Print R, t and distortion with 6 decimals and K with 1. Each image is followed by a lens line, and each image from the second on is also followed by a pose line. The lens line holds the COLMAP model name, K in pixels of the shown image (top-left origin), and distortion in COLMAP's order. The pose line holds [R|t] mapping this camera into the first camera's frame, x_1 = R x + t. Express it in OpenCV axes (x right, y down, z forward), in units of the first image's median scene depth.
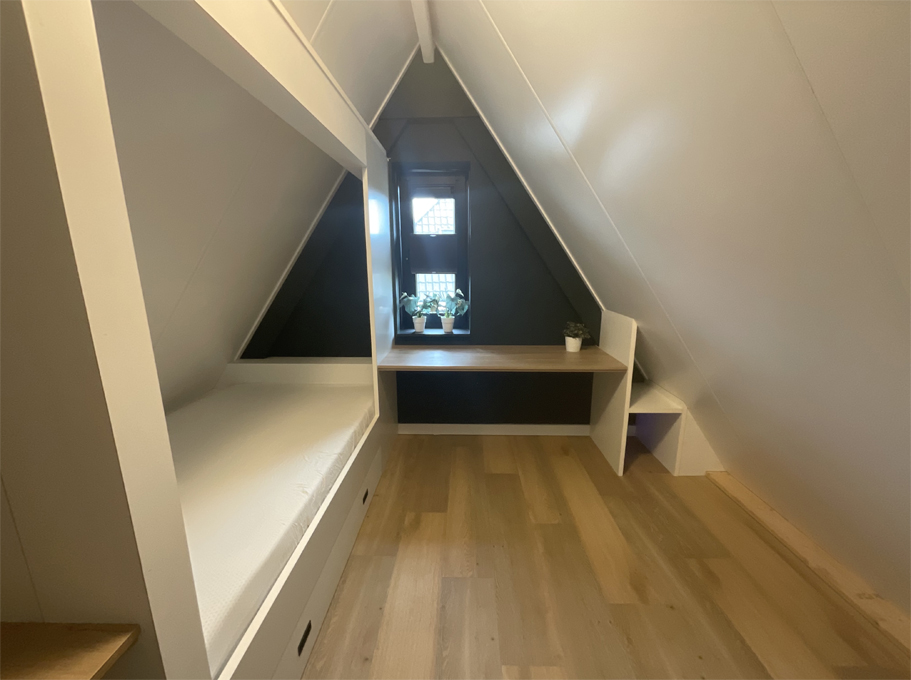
lens RADIAL K [[369.2, 0, 459.1], [0, 369.2, 339.3], [0, 0, 1]] dist [0.003348, 0.000234]
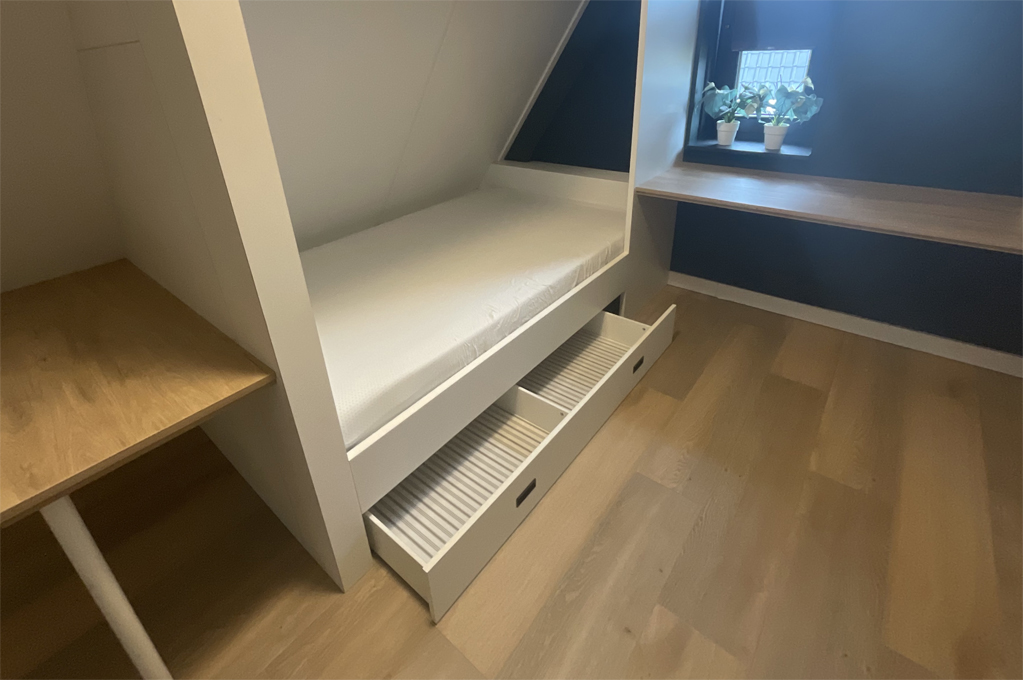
lens RADIAL K [[468.1, 0, 499.9], [0, 468.1, 260.6], [0, 0, 1]] dist [-0.018649, 0.001385]
pose [[0.783204, 0.224665, -0.579756, 0.111623], [-0.083753, 0.962059, 0.259670, -0.004592], [0.616098, -0.154818, 0.772305, 0.081109]]
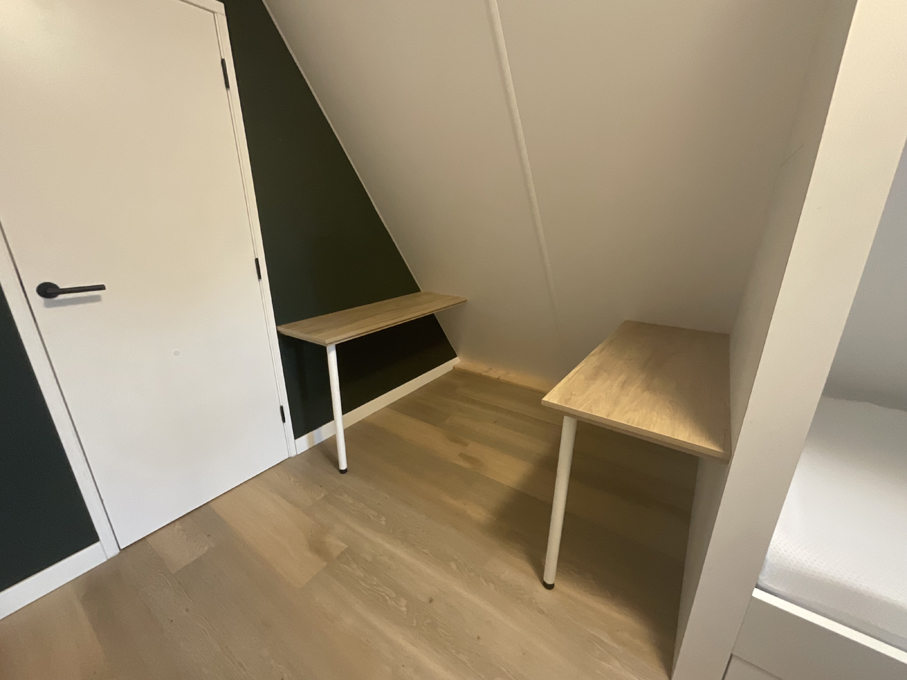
lens RADIAL K [[367.6, 0, 455.4], [0, 367.6, 343.1], [0, 0, 1]] dist [0.003348, 0.000234]
pose [[-0.567939, 0.270086, -0.777495, 0.121335], [-0.160892, 0.889974, 0.426686, 0.014556], [0.807192, 0.367424, -0.461997, 0.164917]]
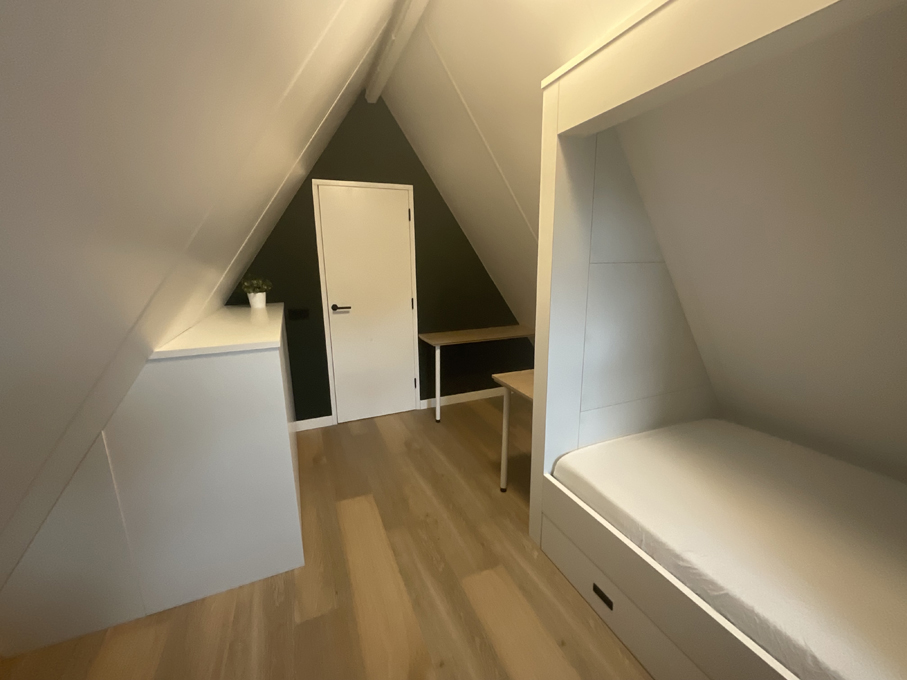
lens RADIAL K [[354.4, 0, 454.3], [0, 354.4, 339.7], [0, 0, 1]] dist [0.001140, 0.000522]
pose [[-0.905730, 0.104202, -0.410847, 0.161974], [-0.075748, 0.913911, 0.398784, -0.142885], [0.417032, 0.392311, -0.819864, 0.618752]]
